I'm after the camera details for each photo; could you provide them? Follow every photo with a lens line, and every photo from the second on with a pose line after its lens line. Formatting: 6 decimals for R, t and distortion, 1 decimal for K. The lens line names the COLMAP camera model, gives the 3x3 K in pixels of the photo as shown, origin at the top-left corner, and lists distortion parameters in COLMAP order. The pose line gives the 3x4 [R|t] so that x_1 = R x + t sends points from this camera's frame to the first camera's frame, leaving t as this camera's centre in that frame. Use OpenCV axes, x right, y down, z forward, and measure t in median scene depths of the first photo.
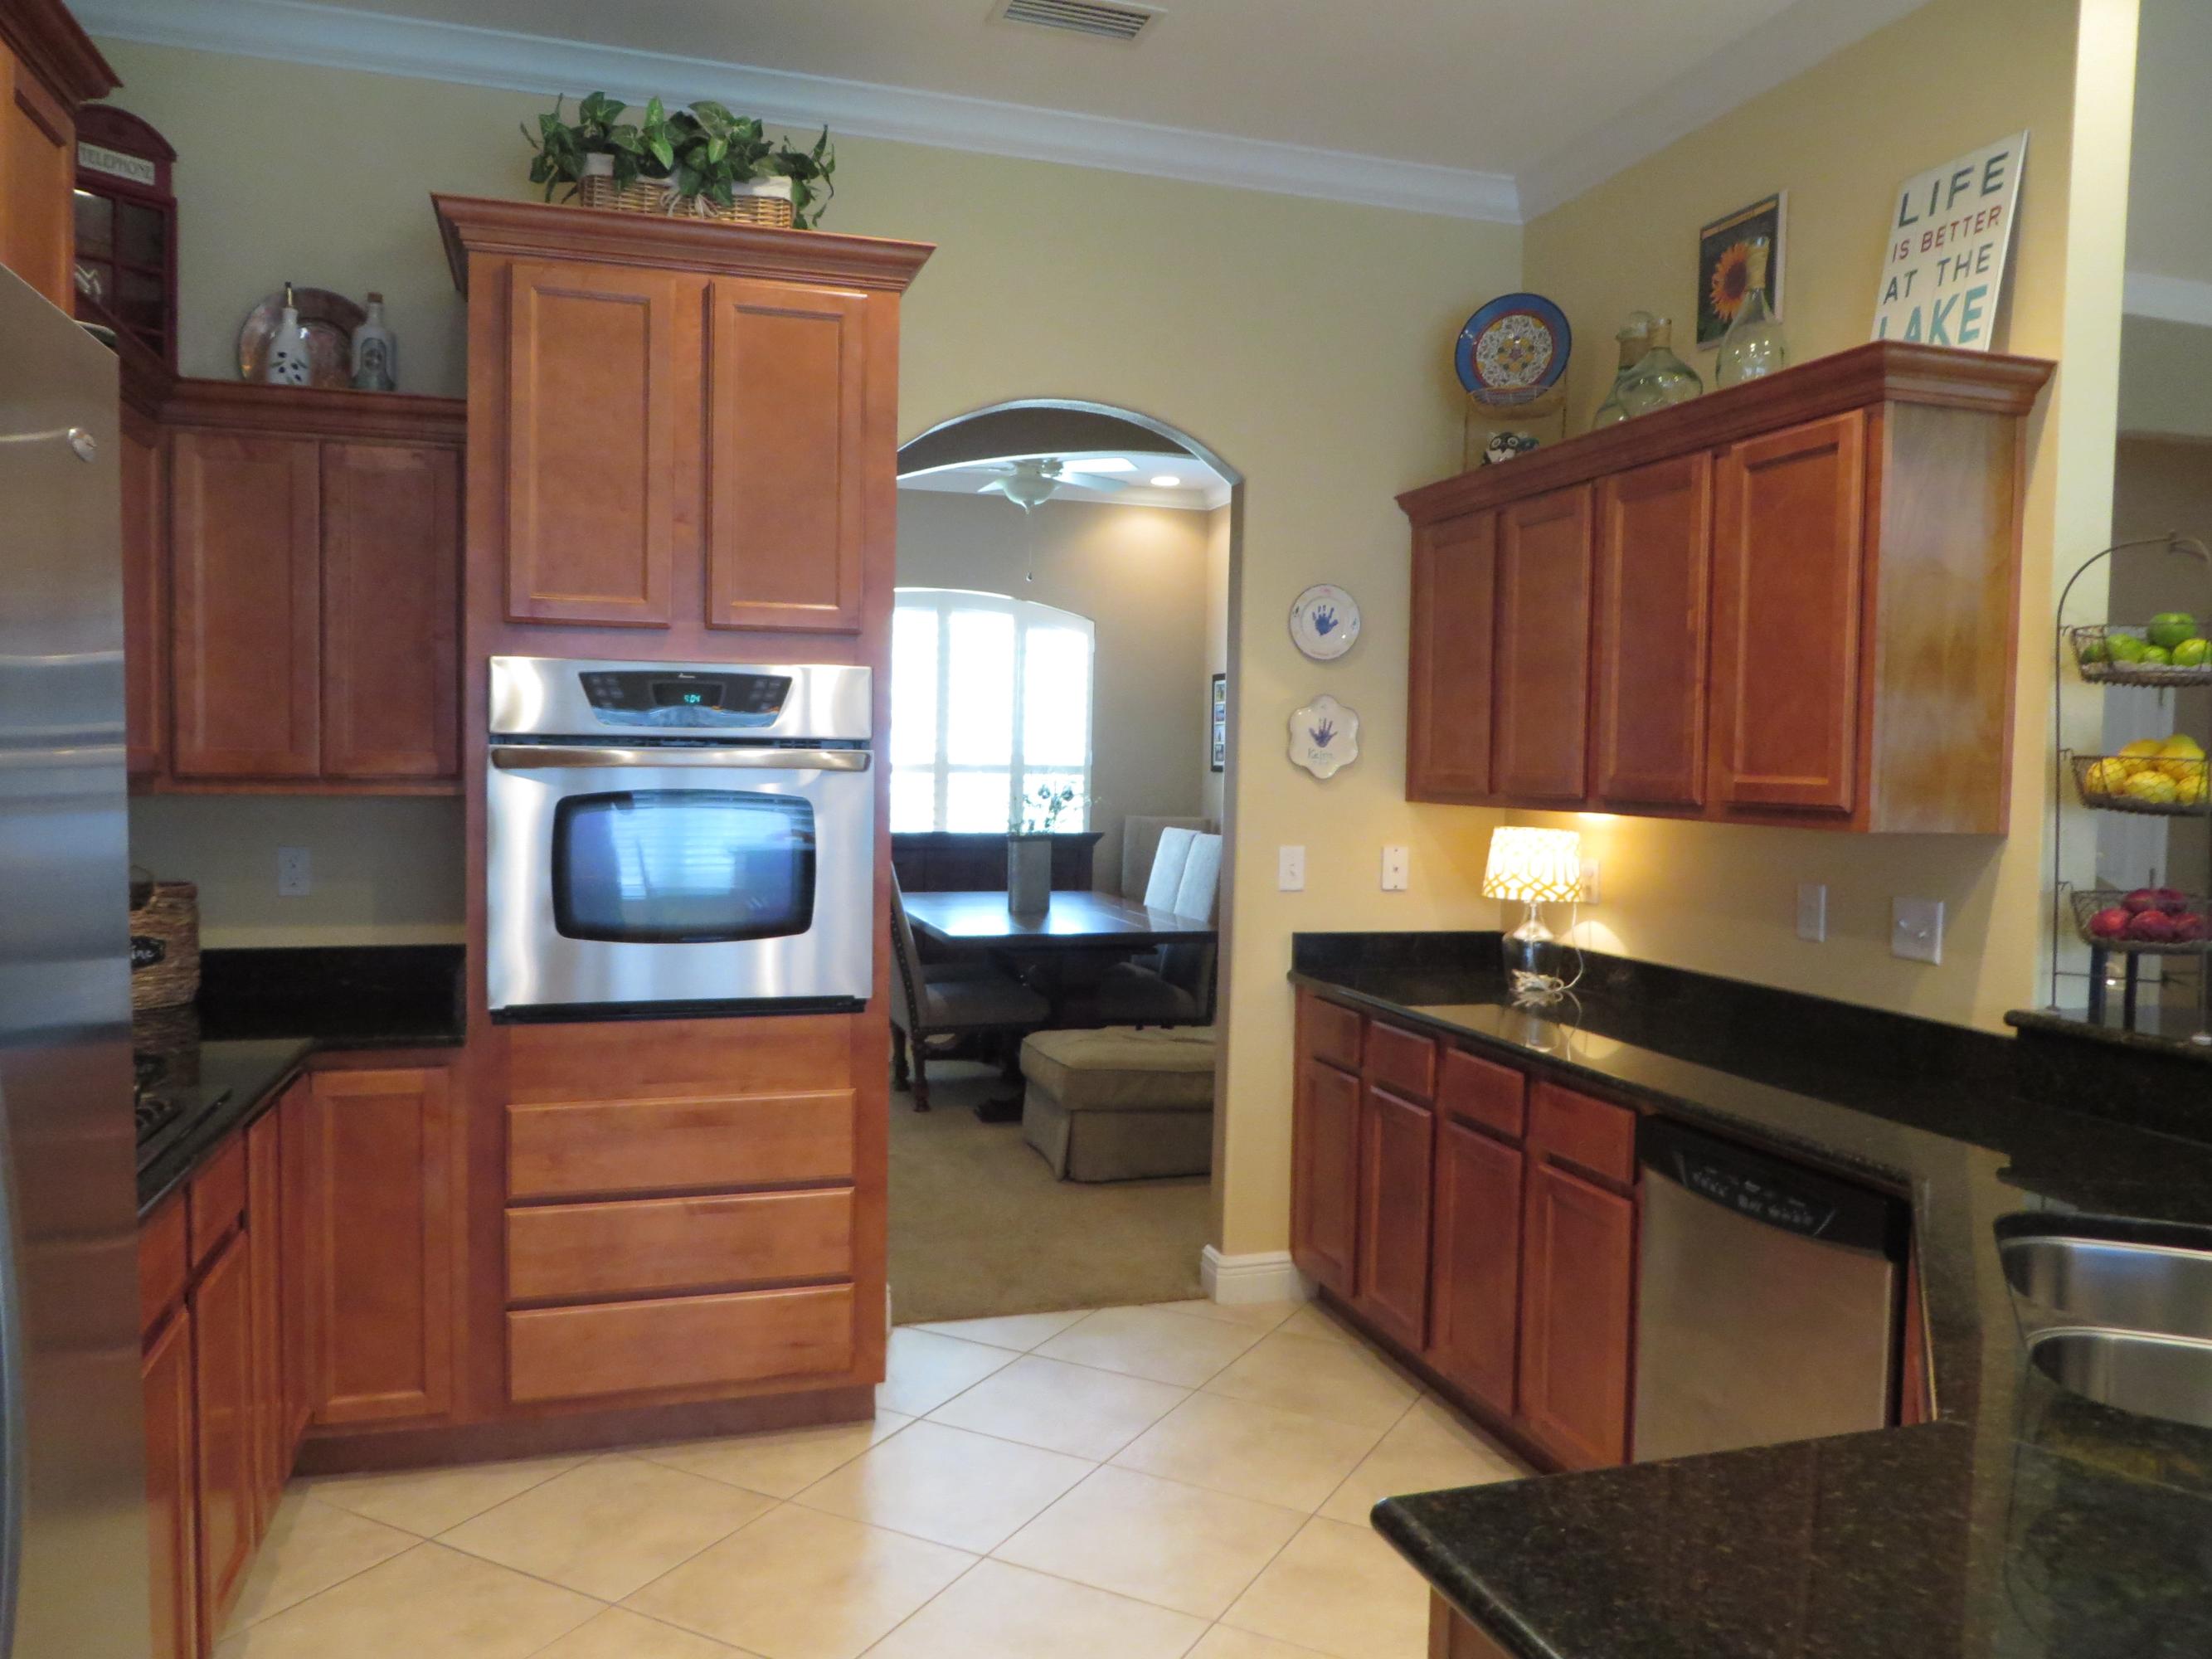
lens RADIAL K [[1659.9, 0, 1114.9], [0, 1659.9, 838.4], [0, 0, 1]] dist [-0.013357, 0.015305]
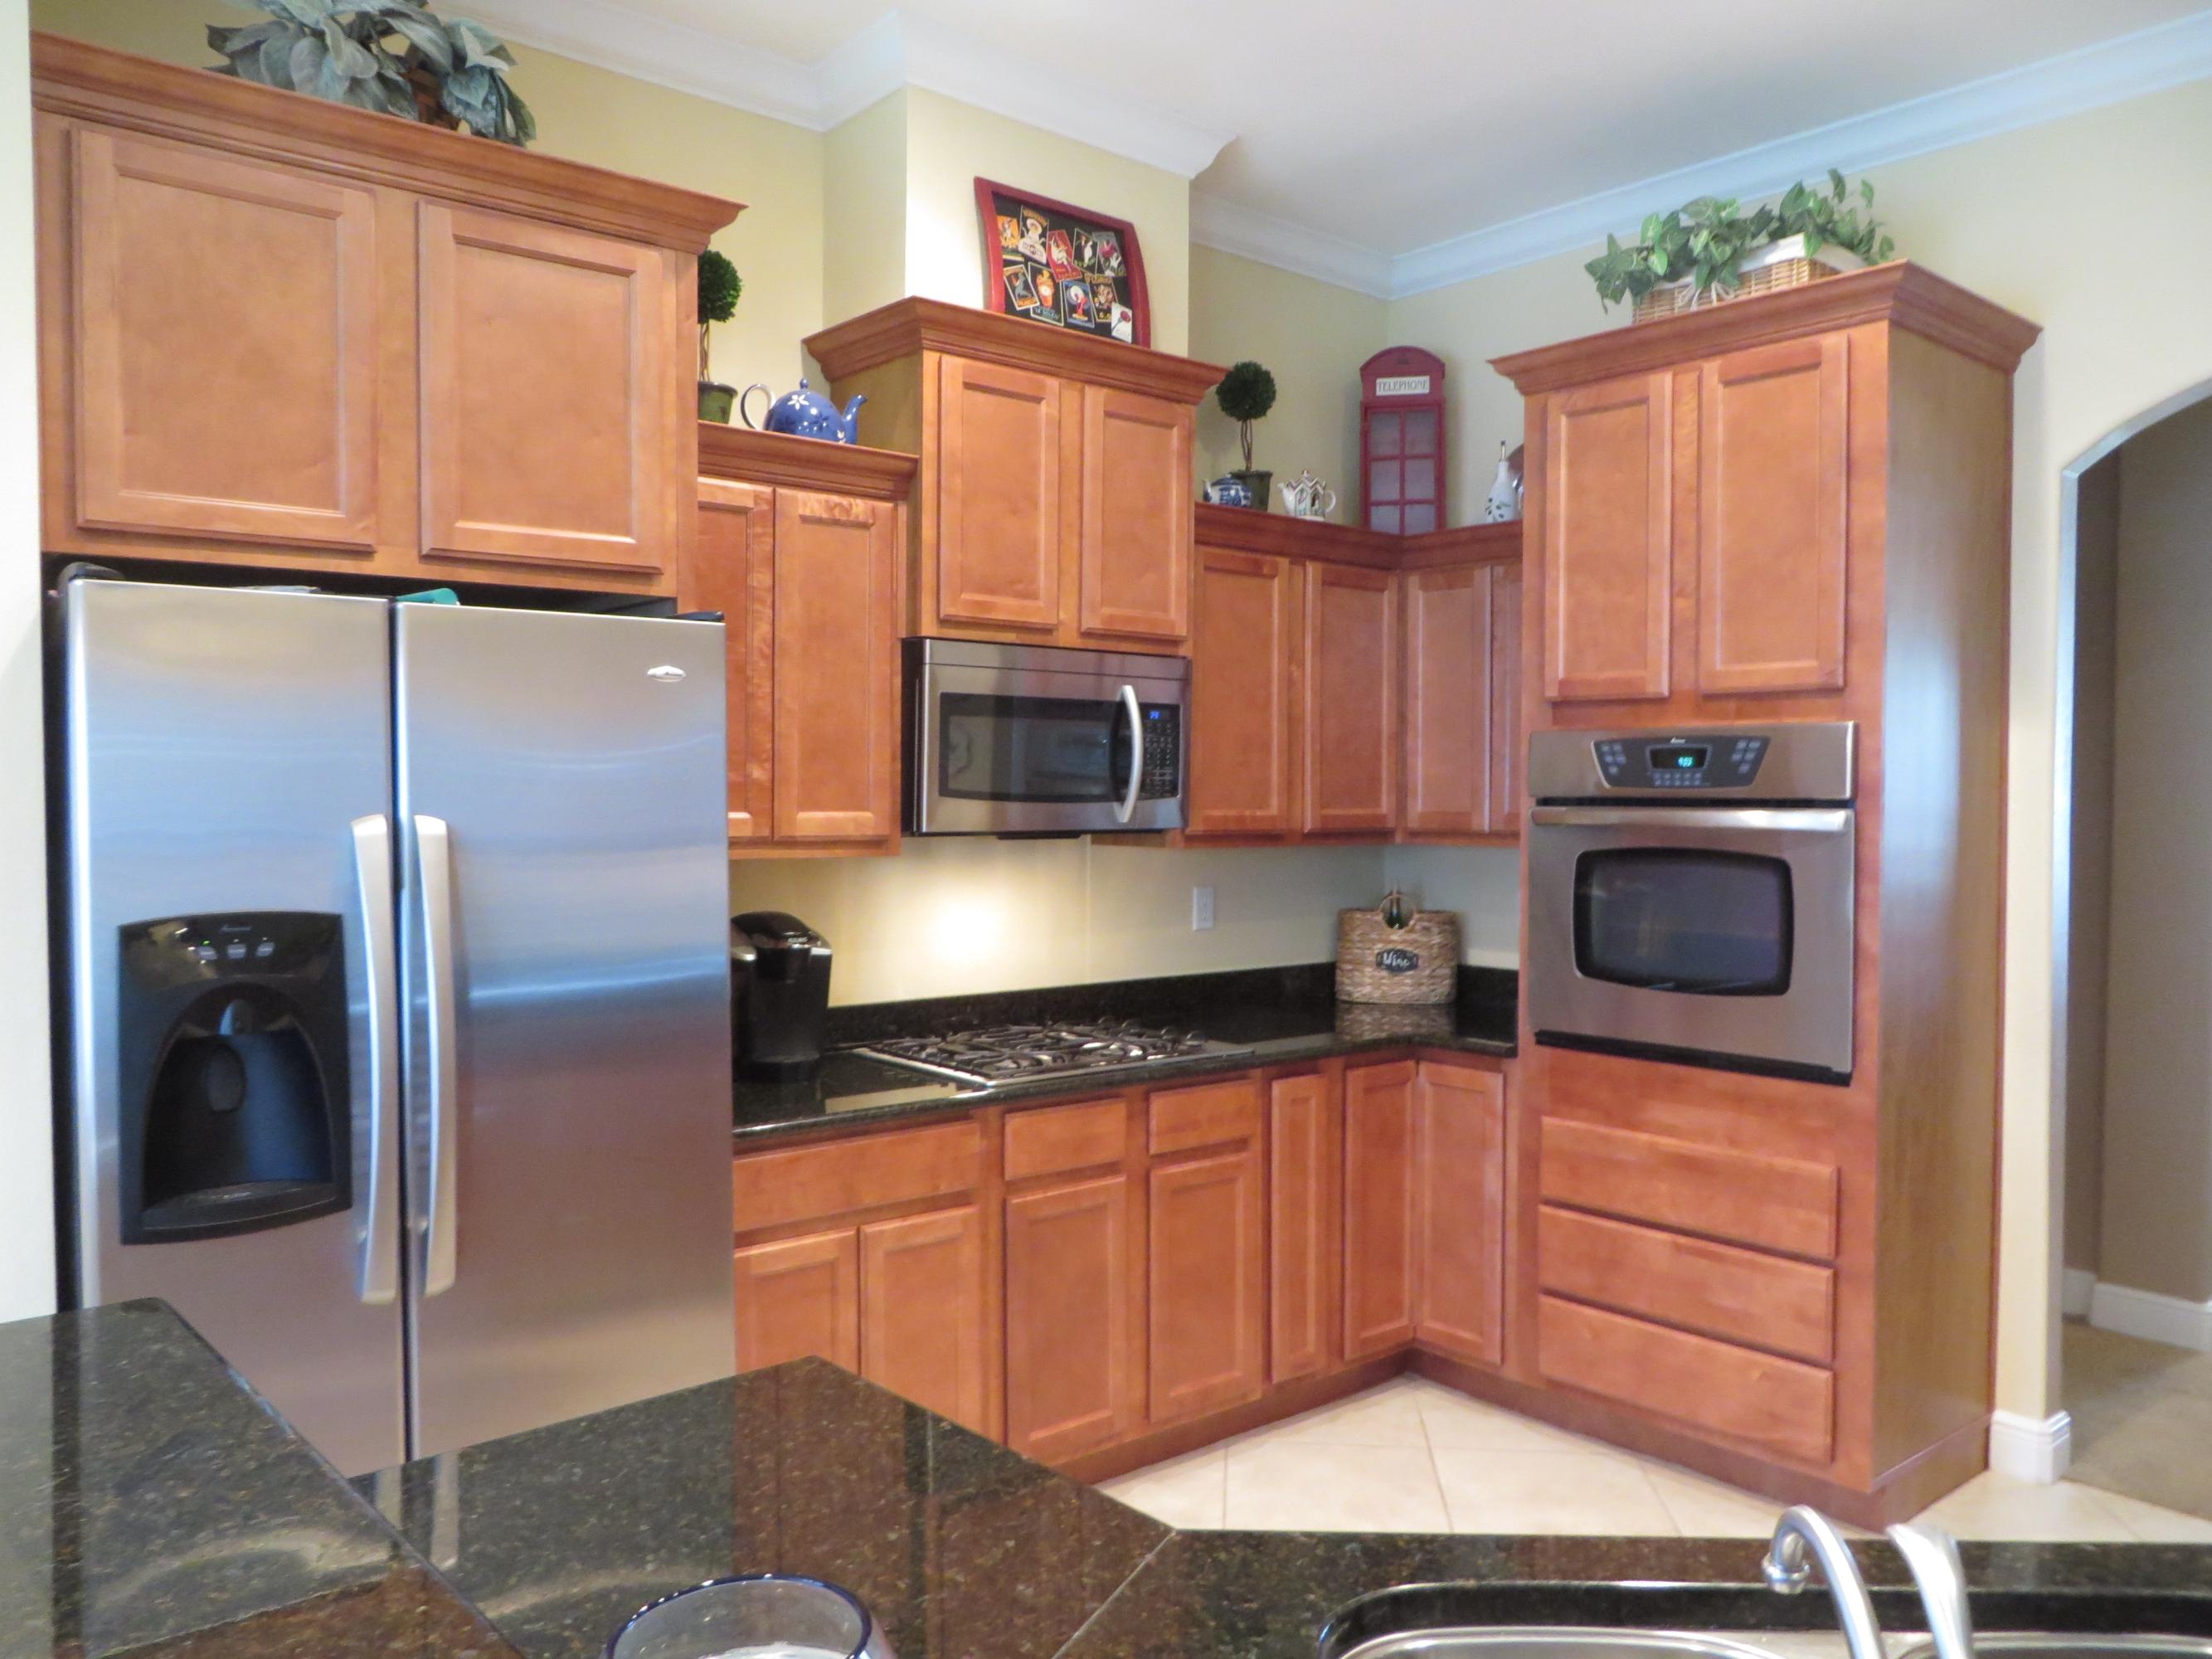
lens RADIAL K [[1659.9, 0, 1114.9], [0, 1659.9, 838.4], [0, 0, 1]] dist [-0.013357, 0.015305]
pose [[0.392268, 0.013006, -0.919759, 0.569576], [-0.044524, 0.998996, -0.004863, -0.014093], [0.918773, 0.042859, 0.392454, 0.252689]]
